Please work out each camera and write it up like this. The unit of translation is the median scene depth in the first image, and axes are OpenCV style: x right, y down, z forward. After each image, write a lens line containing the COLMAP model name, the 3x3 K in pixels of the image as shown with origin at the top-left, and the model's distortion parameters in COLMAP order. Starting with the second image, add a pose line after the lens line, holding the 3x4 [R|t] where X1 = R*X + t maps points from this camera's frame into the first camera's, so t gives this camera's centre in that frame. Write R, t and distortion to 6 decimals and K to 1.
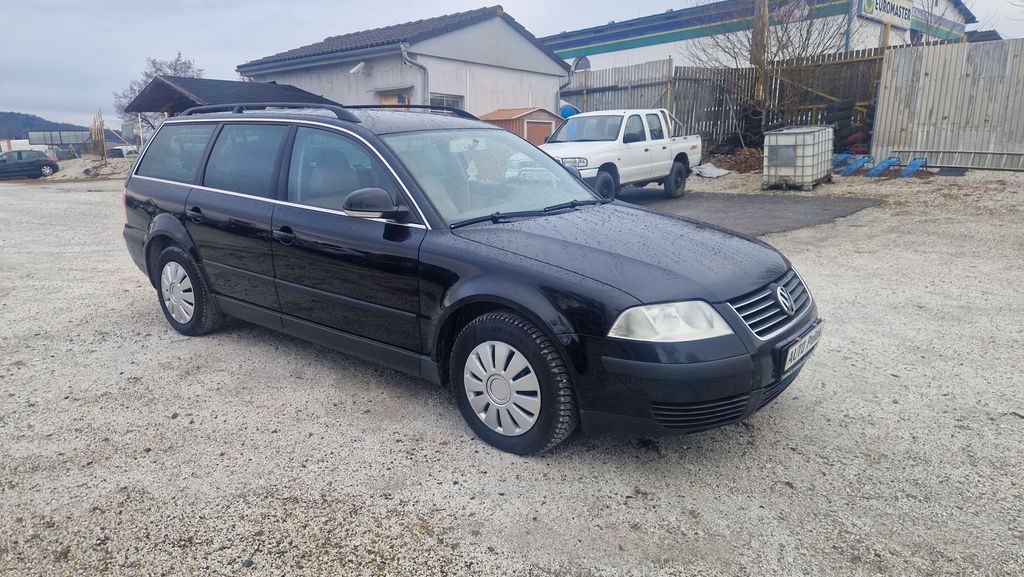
lens RADIAL K [[696.1, 0, 516.9], [0, 696.1, 285.3], [0, 0, 1]] dist [0.066332, -0.078569]
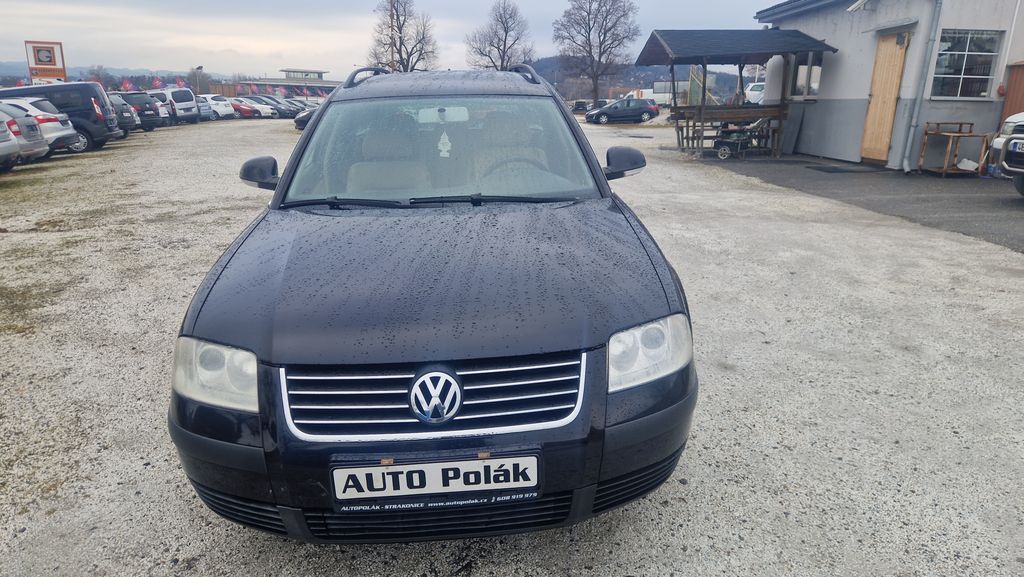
lens RADIAL K [[696.1, 0, 516.9], [0, 696.1, 285.3], [0, 0, 1]] dist [0.066332, -0.078569]
pose [[0.659760, 0.203623, -0.723363, 0.282364], [-0.151301, 0.978871, 0.137550, -0.055603], [0.736088, 0.018696, 0.676628, 0.214643]]
